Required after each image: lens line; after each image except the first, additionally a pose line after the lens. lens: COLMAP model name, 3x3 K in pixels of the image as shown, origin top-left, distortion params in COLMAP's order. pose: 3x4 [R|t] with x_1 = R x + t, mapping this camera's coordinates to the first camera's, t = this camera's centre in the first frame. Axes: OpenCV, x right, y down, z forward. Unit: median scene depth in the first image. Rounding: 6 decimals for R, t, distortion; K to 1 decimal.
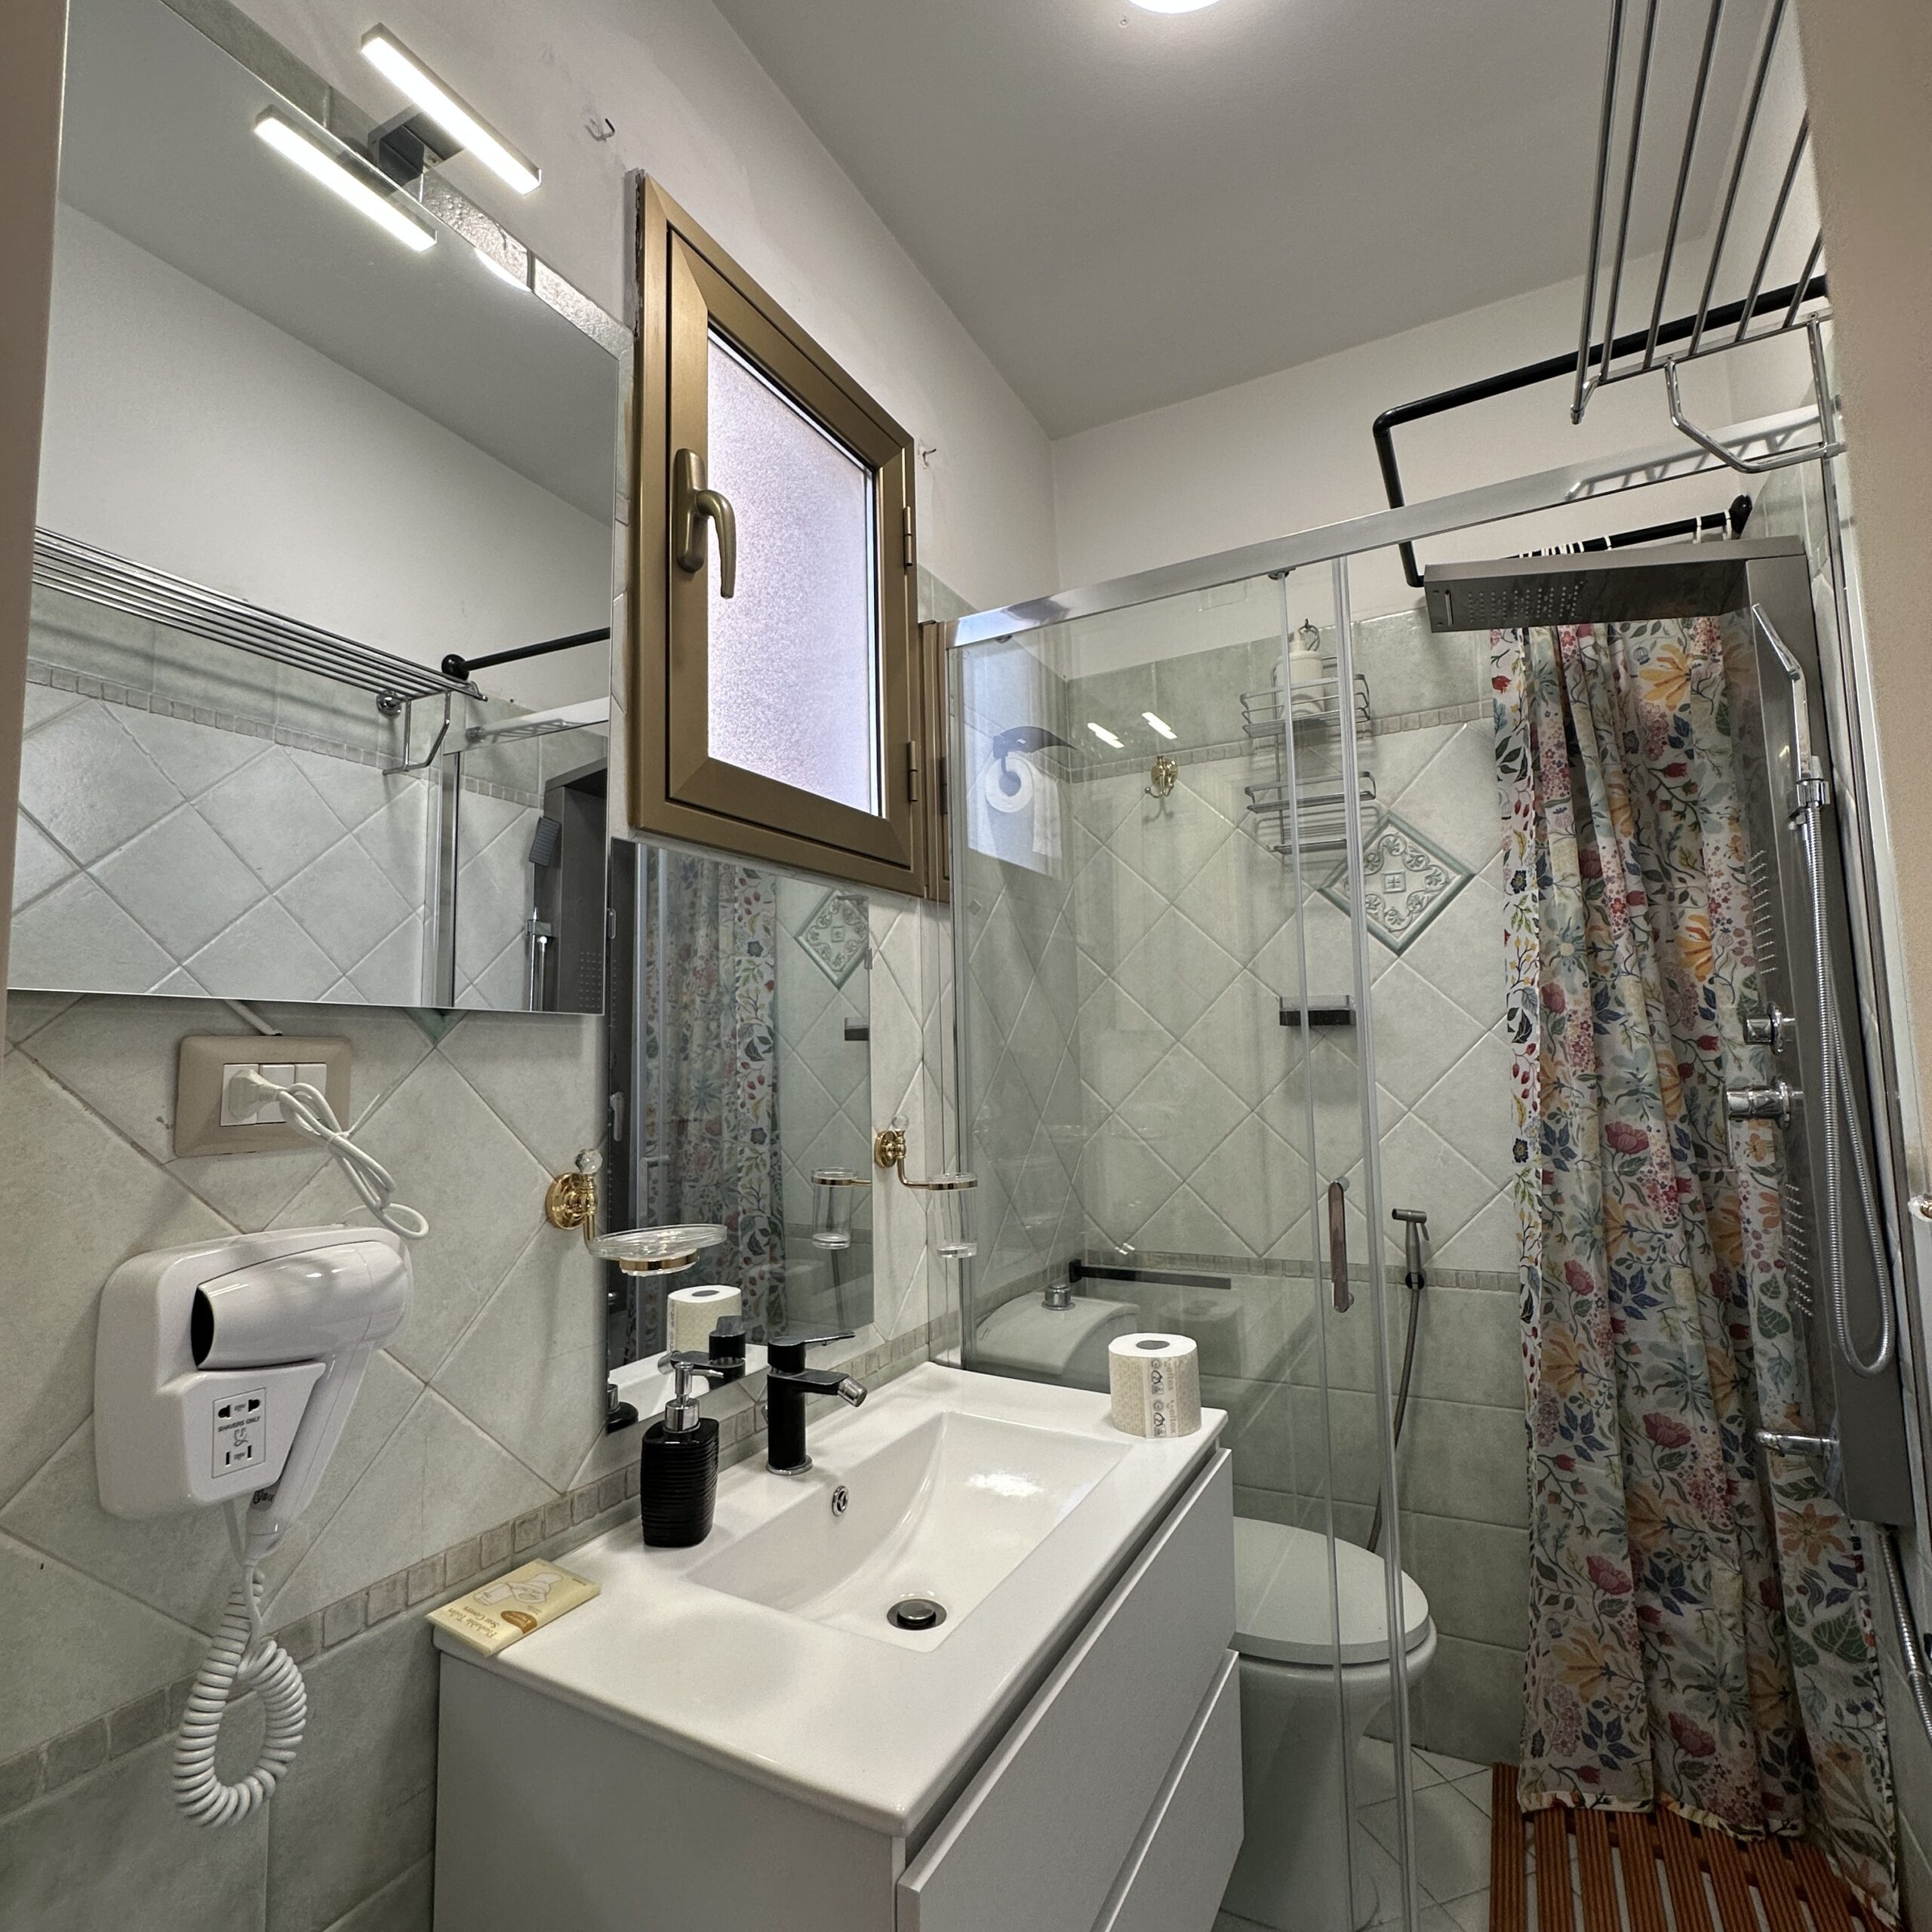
lens RADIAL K [[1025.0, 0, 971.8], [0, 1025.0, 963.9], [0, 0, 1]] dist [-0.006586, 0.001300]
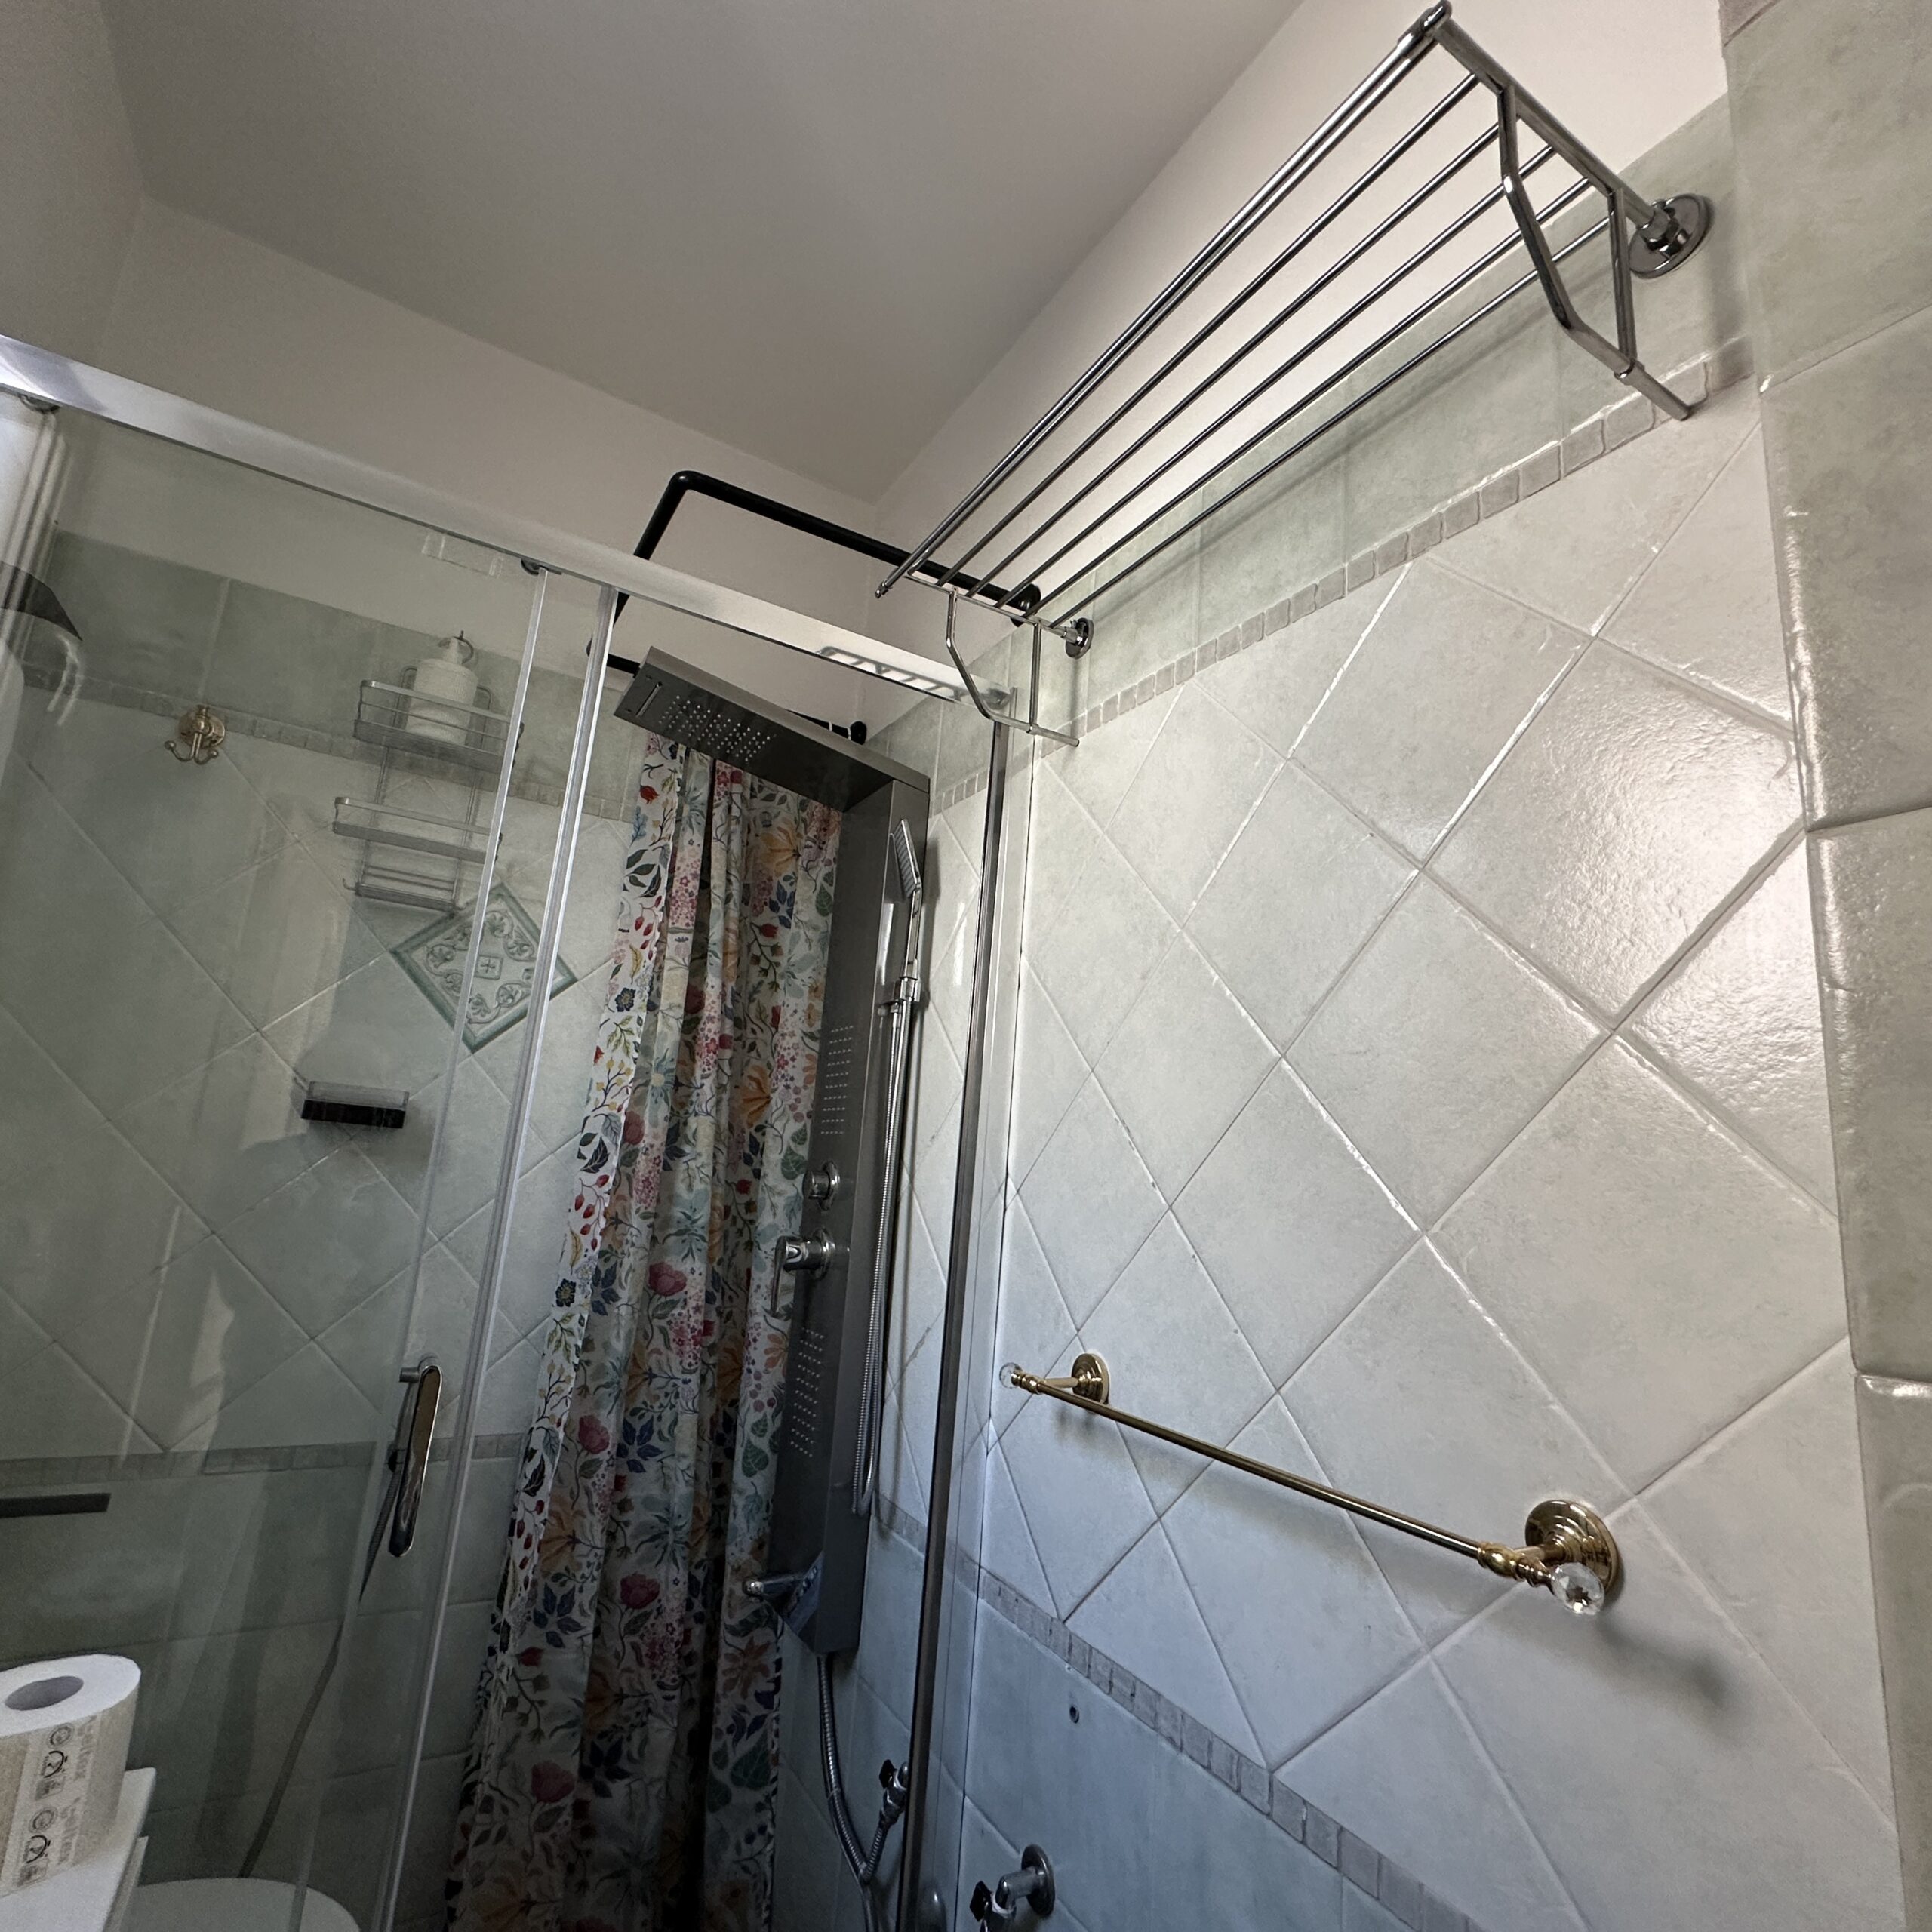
lens RADIAL K [[1025.0, 0, 962.6], [0, 1025.0, 961.9], [0, 0, 1]] dist [-0.006586, 0.001300]
pose [[0.528068, 0.239678, 0.814677, -0.089283], [-0.170531, 0.969731, -0.174758, -0.002335], [-0.831904, -0.046643, 0.552957, 0.245925]]
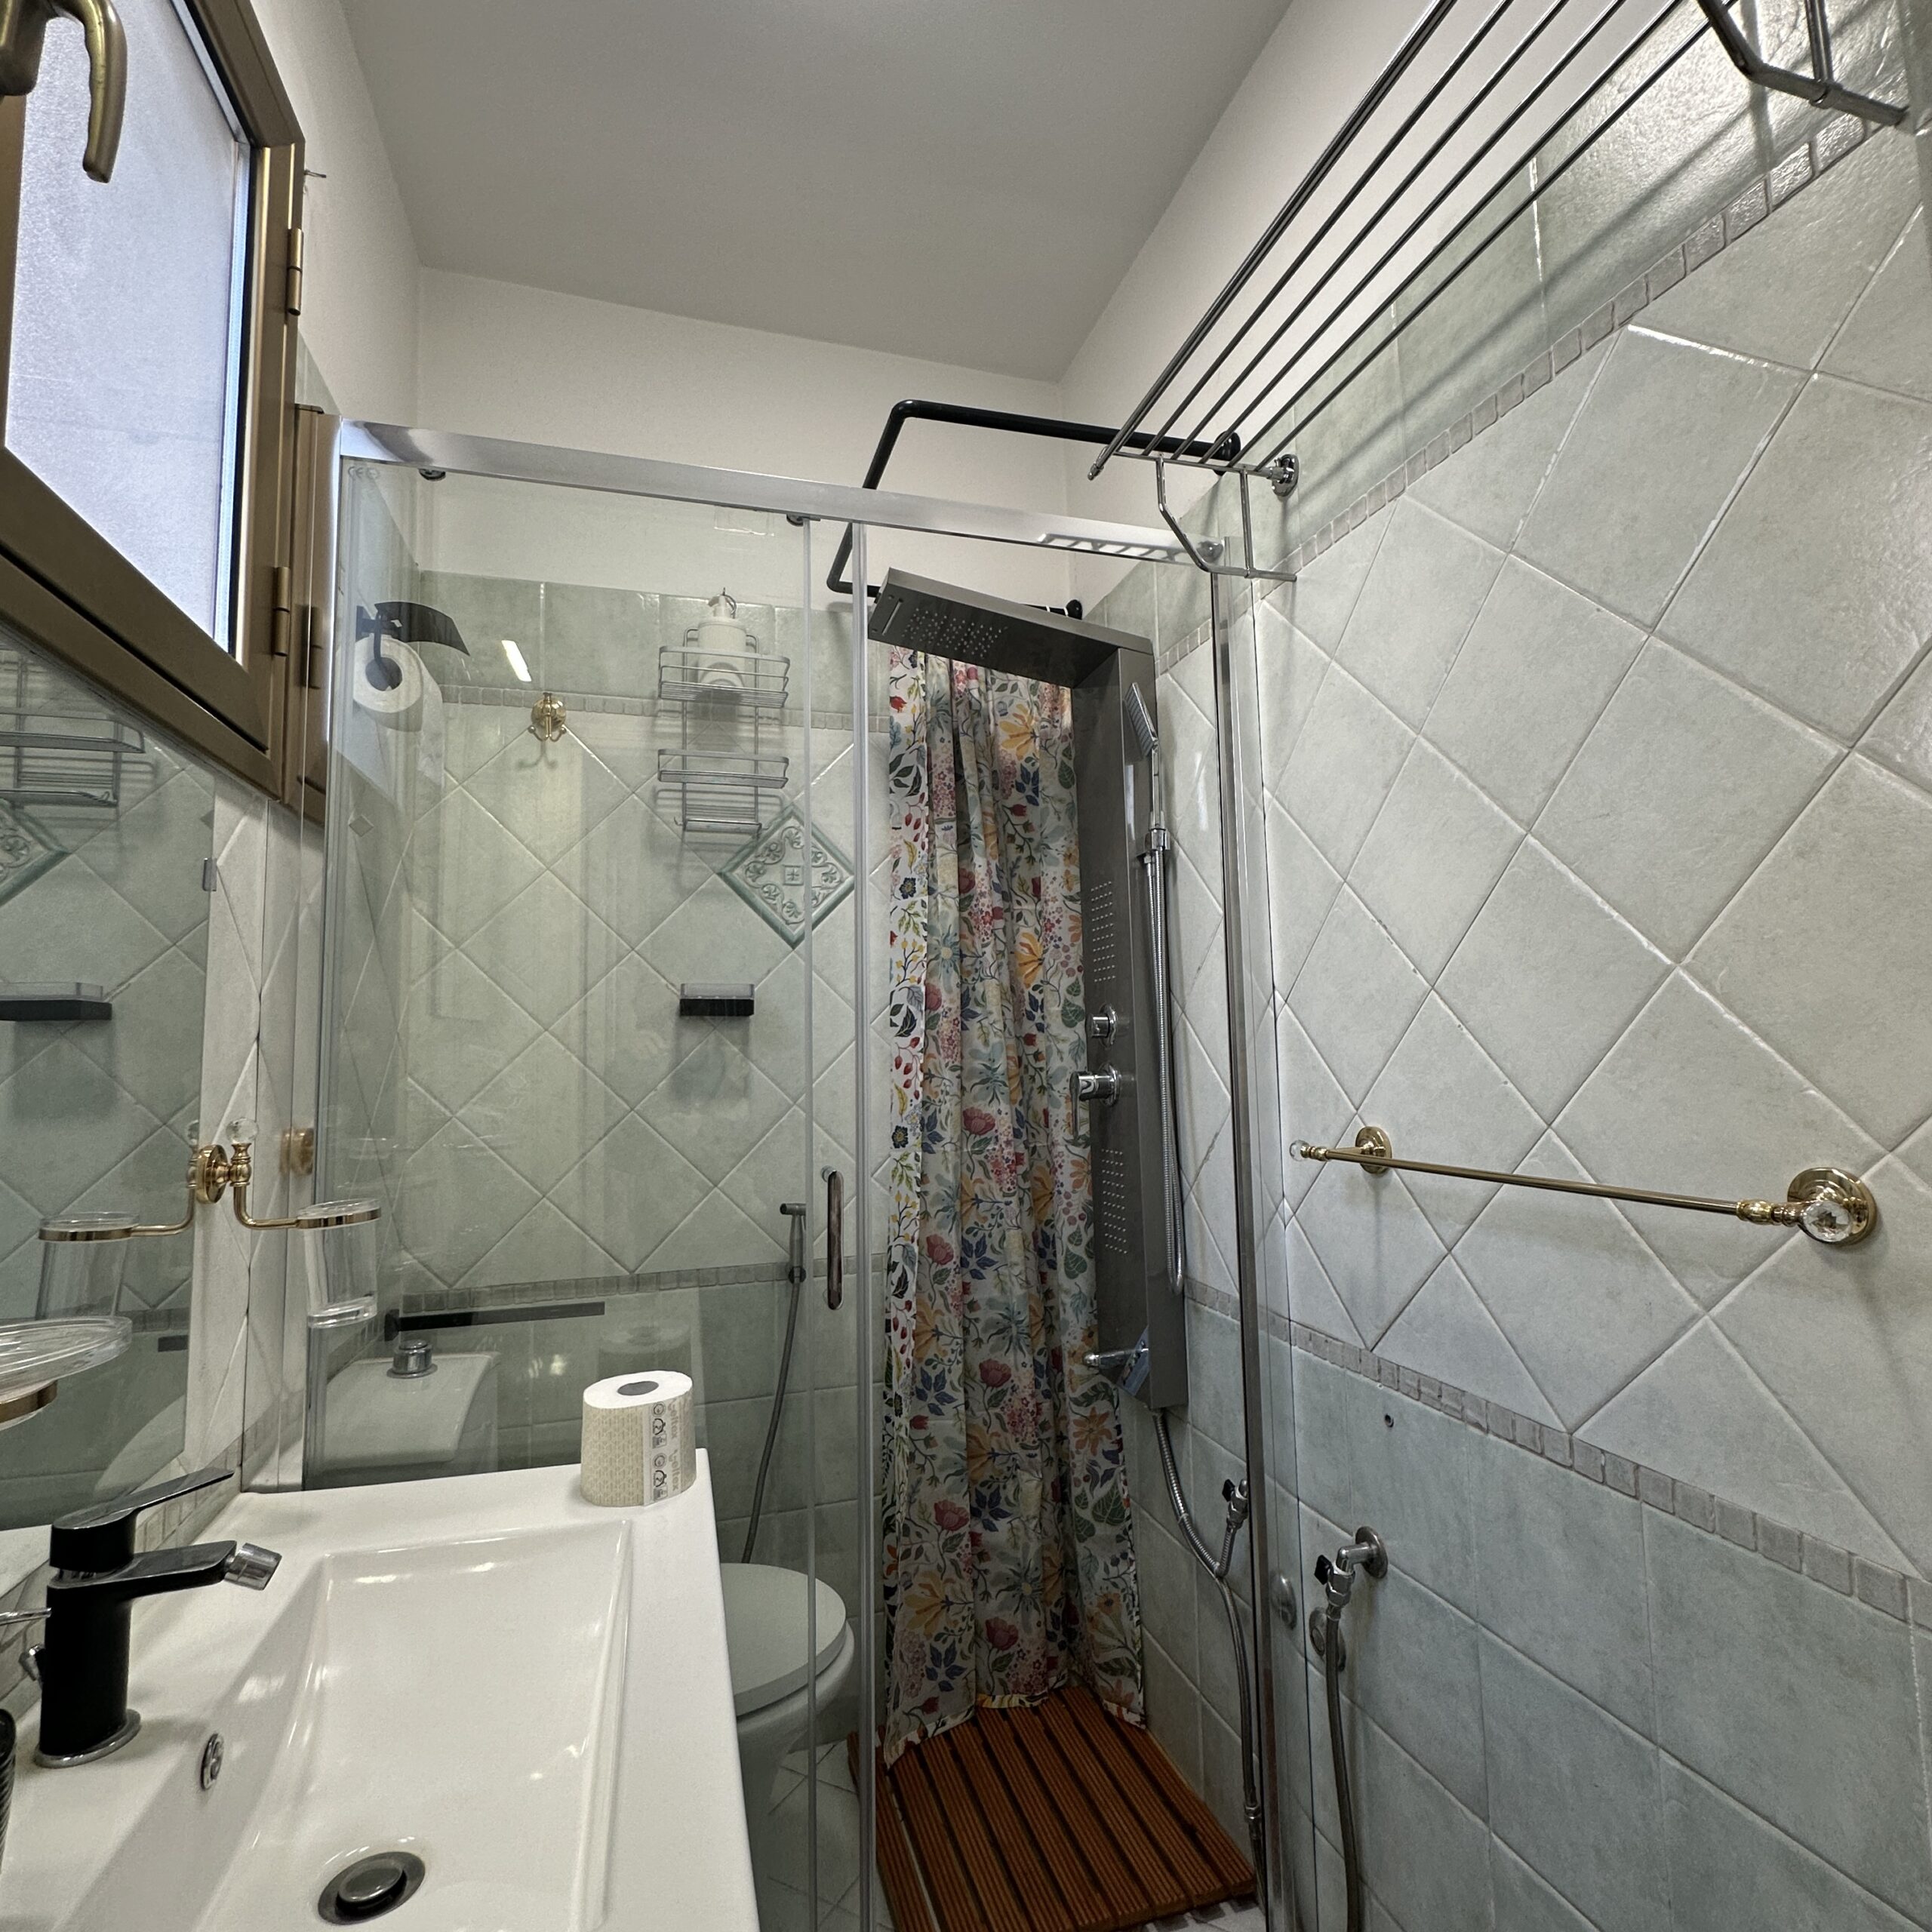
lens RADIAL K [[1025.0, 0, 965.0], [0, 1025.0, 965.0], [0, 0, 1]] dist [-0.006586, 0.001300]
pose [[0.716172, 0.070782, 0.694325, -0.187624], [-0.061260, 0.997379, -0.038489, 0.043532], [-0.695230, -0.014970, 0.718632, 0.200722]]
